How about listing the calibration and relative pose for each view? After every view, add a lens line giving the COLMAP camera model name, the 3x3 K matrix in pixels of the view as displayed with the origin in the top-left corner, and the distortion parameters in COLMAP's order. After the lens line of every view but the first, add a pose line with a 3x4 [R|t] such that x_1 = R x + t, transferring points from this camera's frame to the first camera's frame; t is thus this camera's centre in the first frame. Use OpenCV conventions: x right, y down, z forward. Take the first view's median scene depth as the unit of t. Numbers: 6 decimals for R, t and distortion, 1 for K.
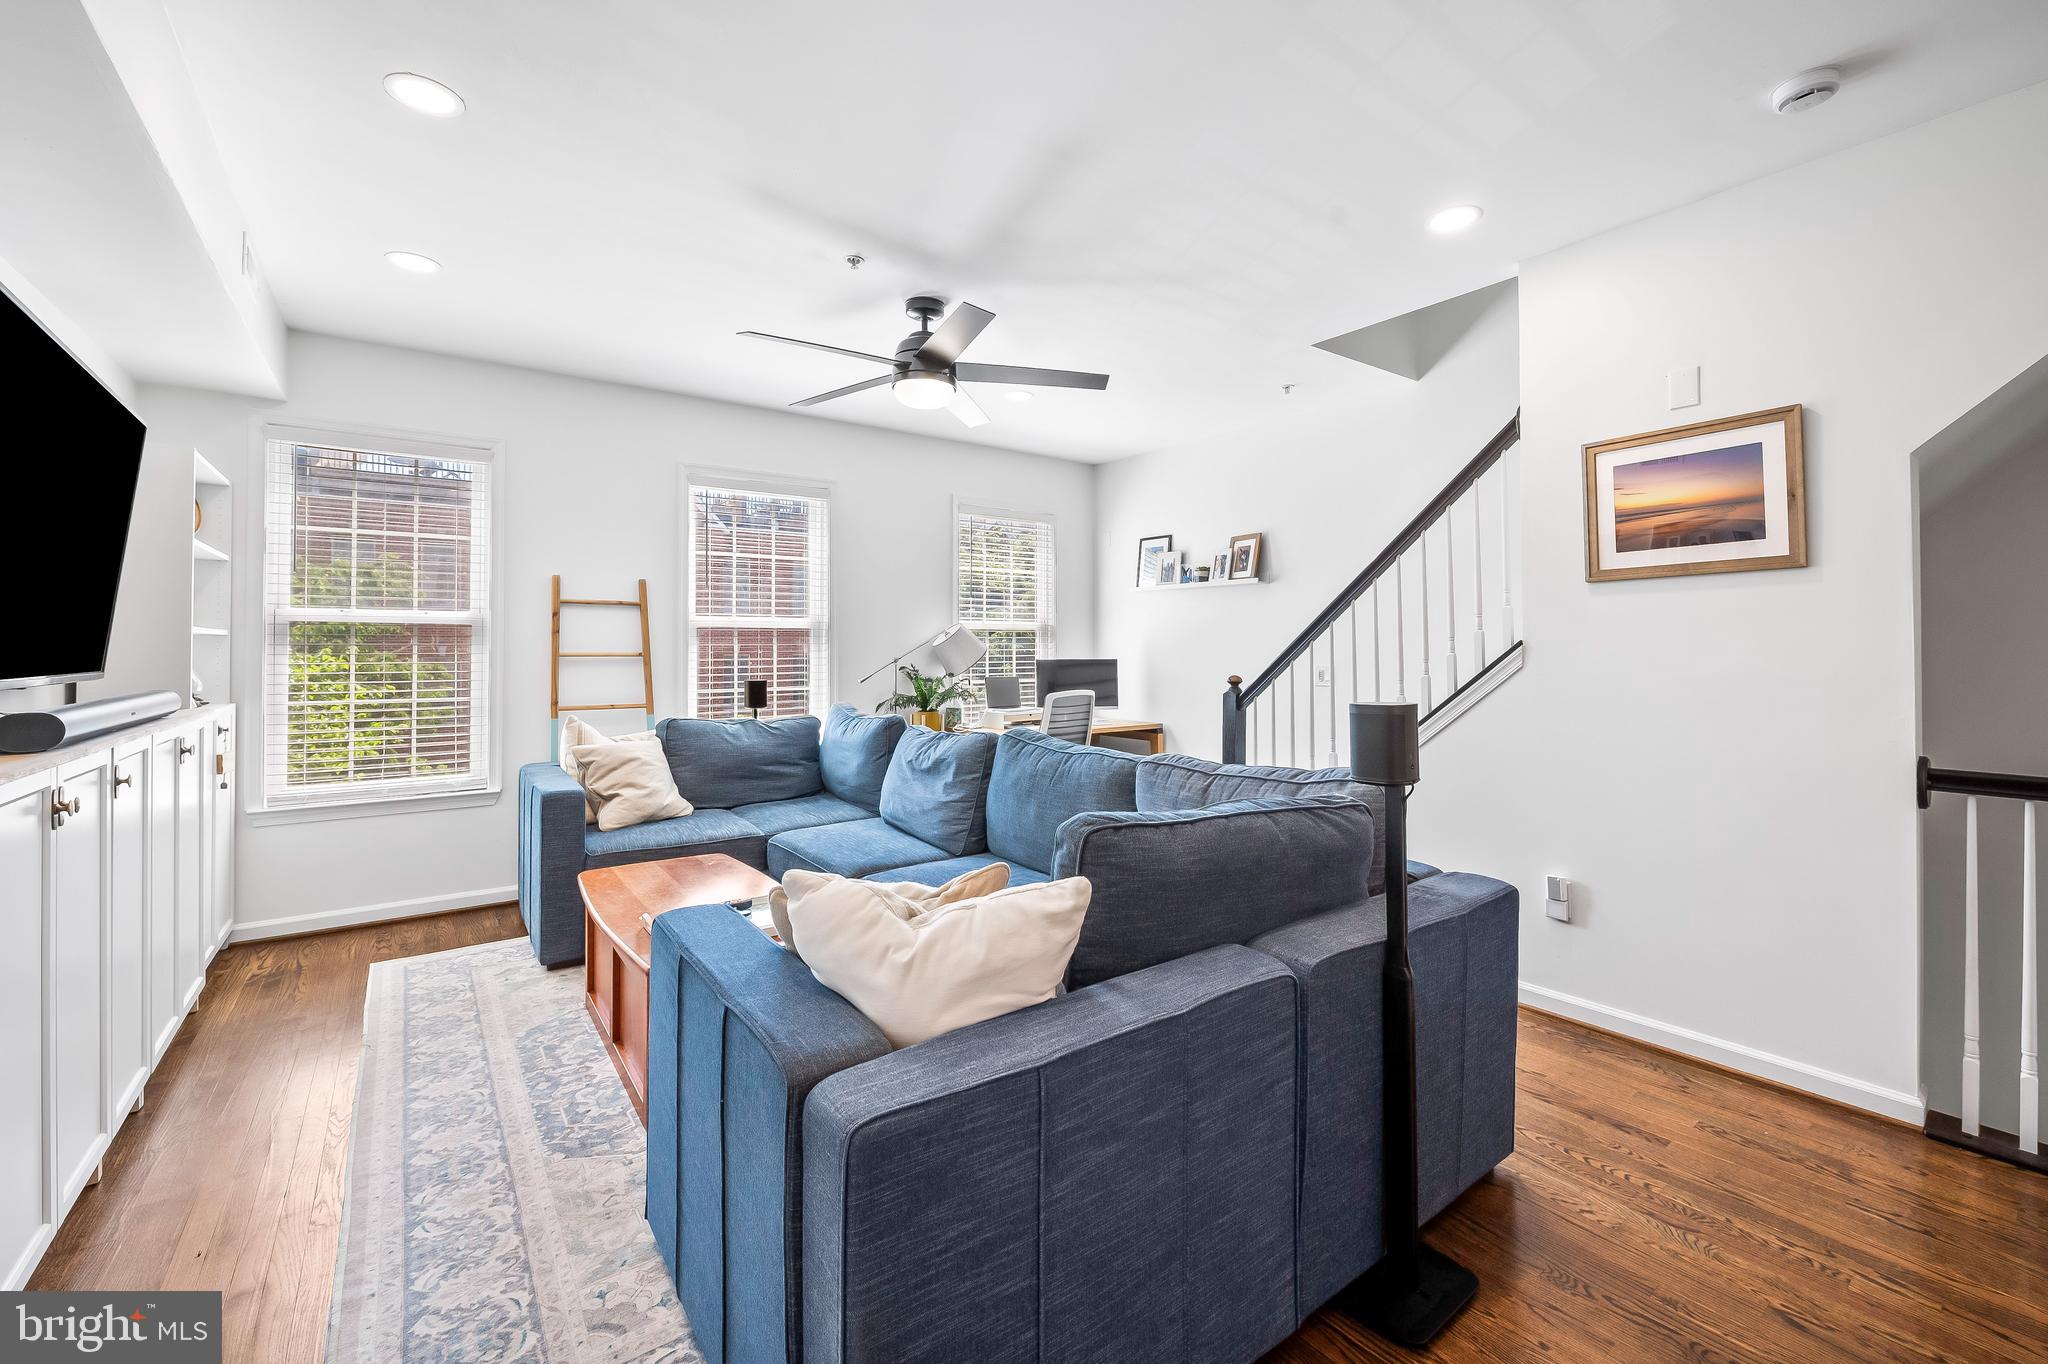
lens RADIAL K [[846.2, 0, 1028.8], [0, 846.2, 619.8], [0, 0, 1]] dist [-0.002070, -0.000901]
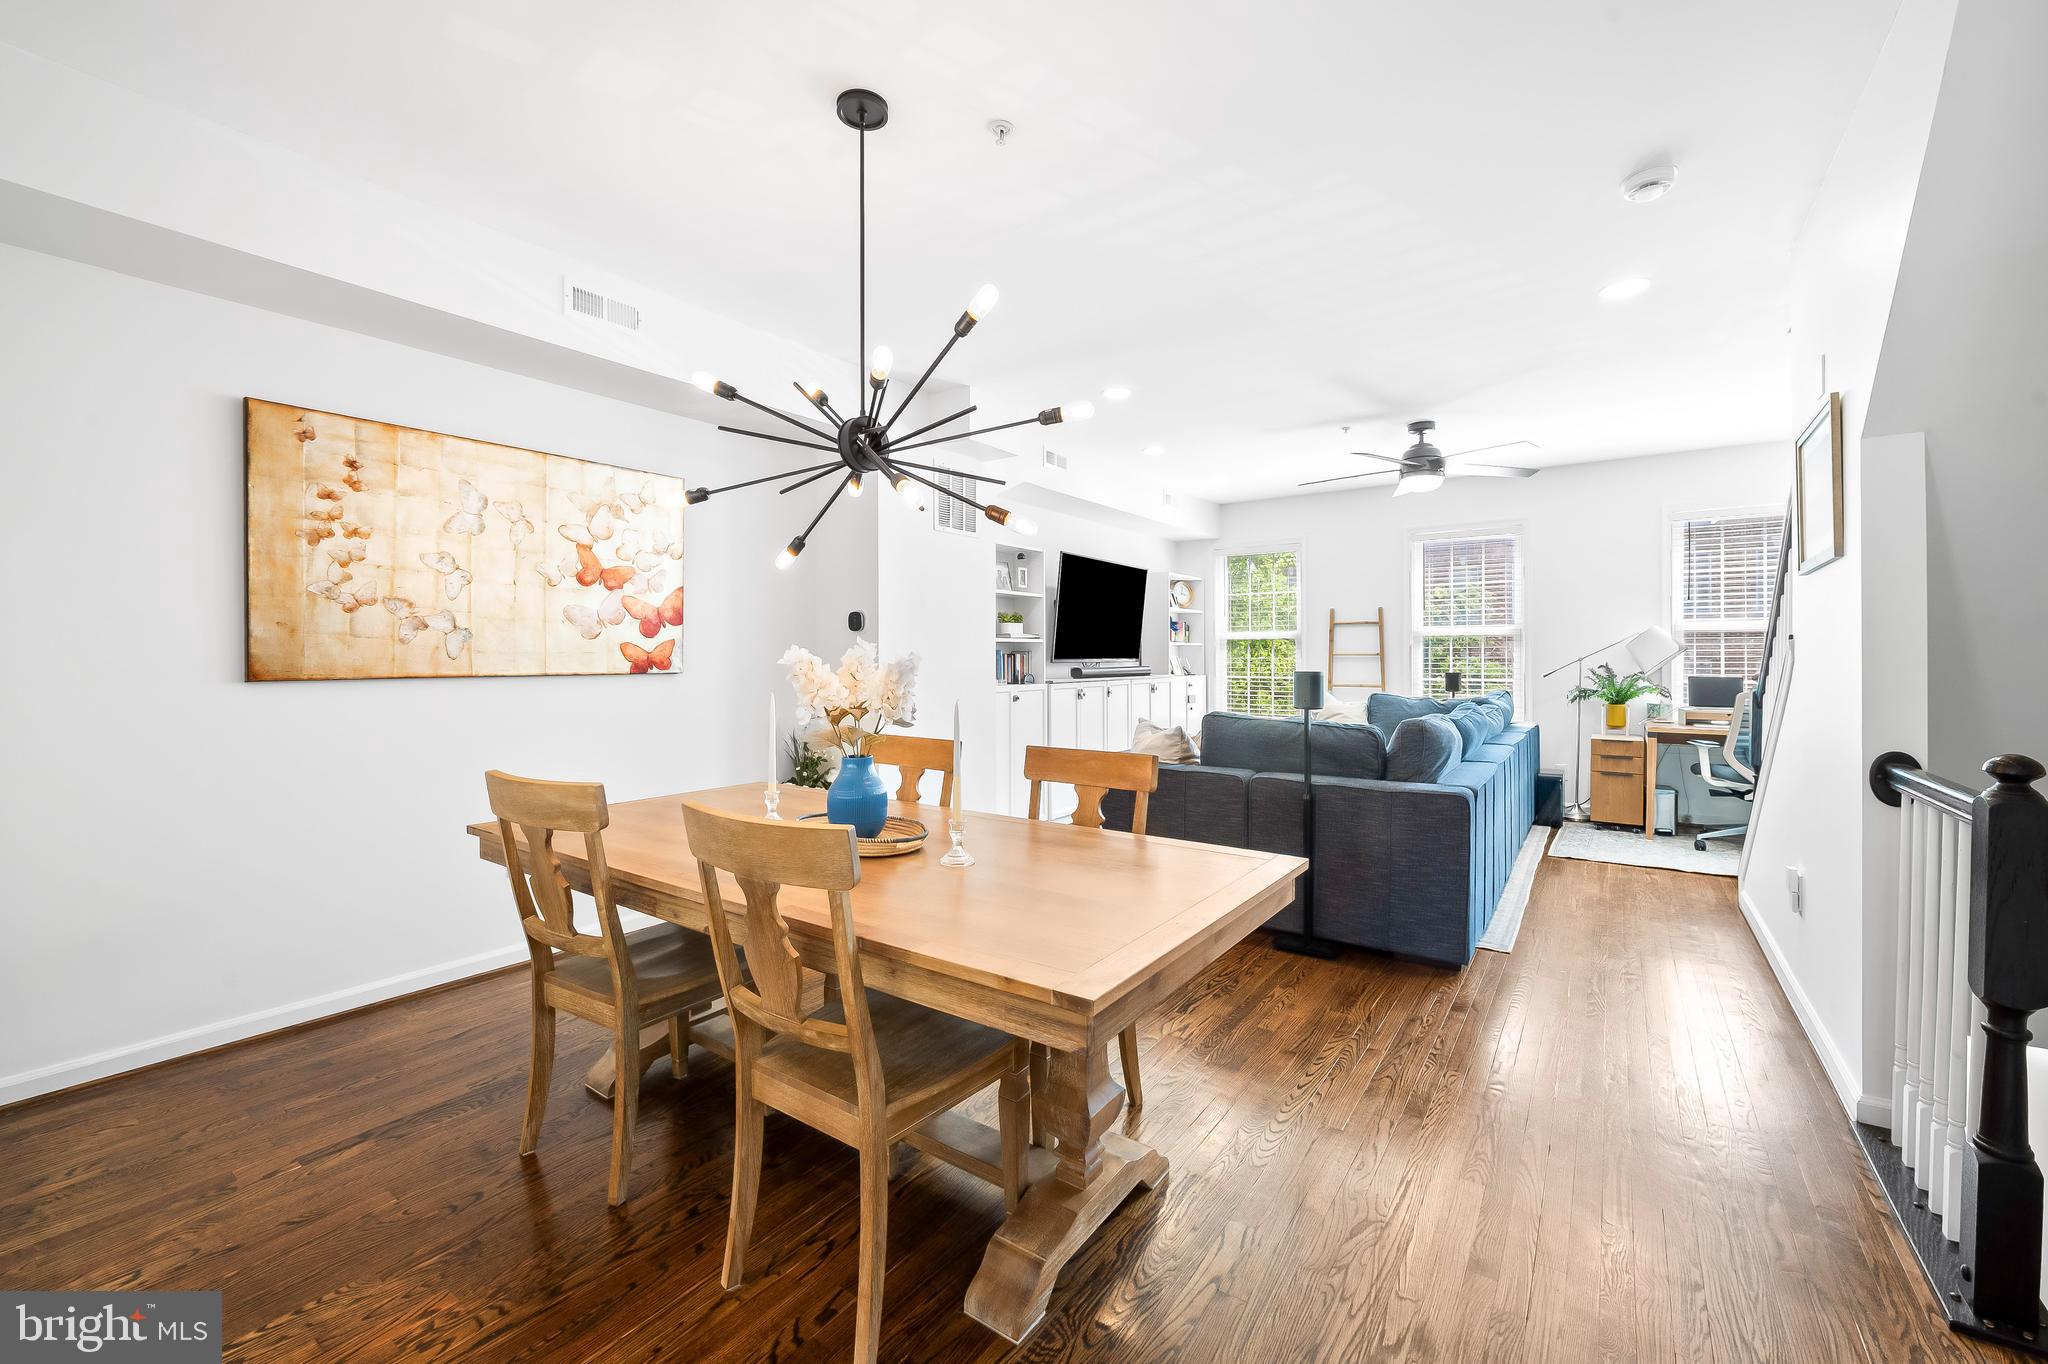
lens RADIAL K [[818.2, 0, 1034.4], [0, 818.2, 658.3], [0, 0, 1]] dist [-0.007779, 0.000214]
pose [[0.313627, 0.003434, -0.949540, 0.731545], [0.036367, 0.999216, 0.015625, 0.000784], [0.948850, -0.039433, 0.313256, -0.098668]]
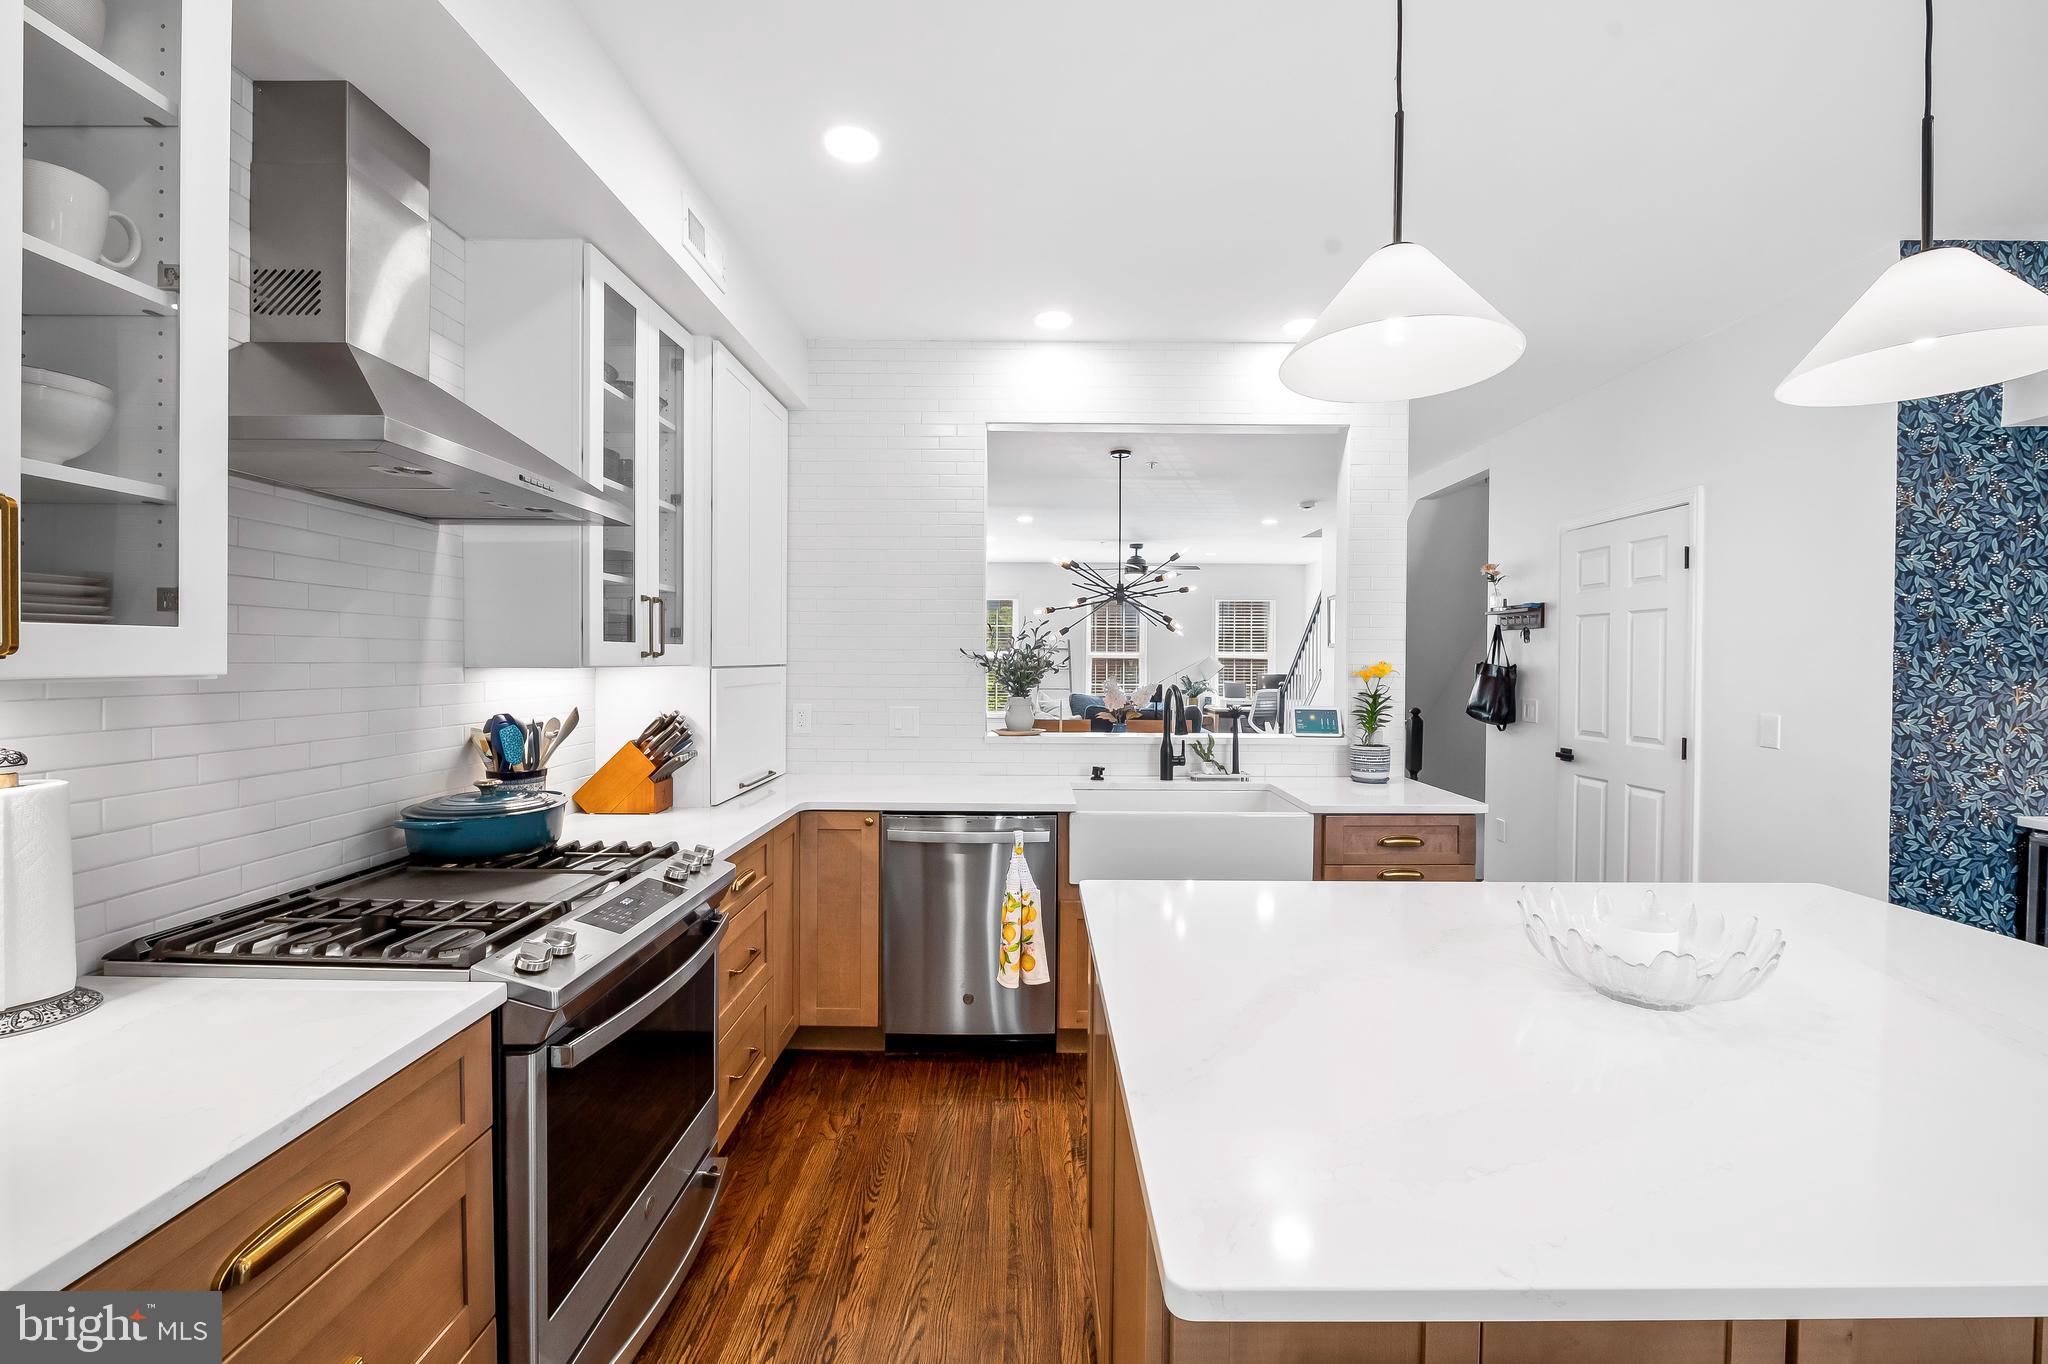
lens RADIAL K [[815.2, 0, 1021.0], [0, 815.2, 673.1], [0, 0, 1]] dist [-0.011048, -0.000233]
pose [[0.799448, 0.017180, -0.600489, 0.814521], [0.014300, 0.998763, 0.047614, -0.059397], [0.600565, -0.046652, 0.798214, -0.943810]]
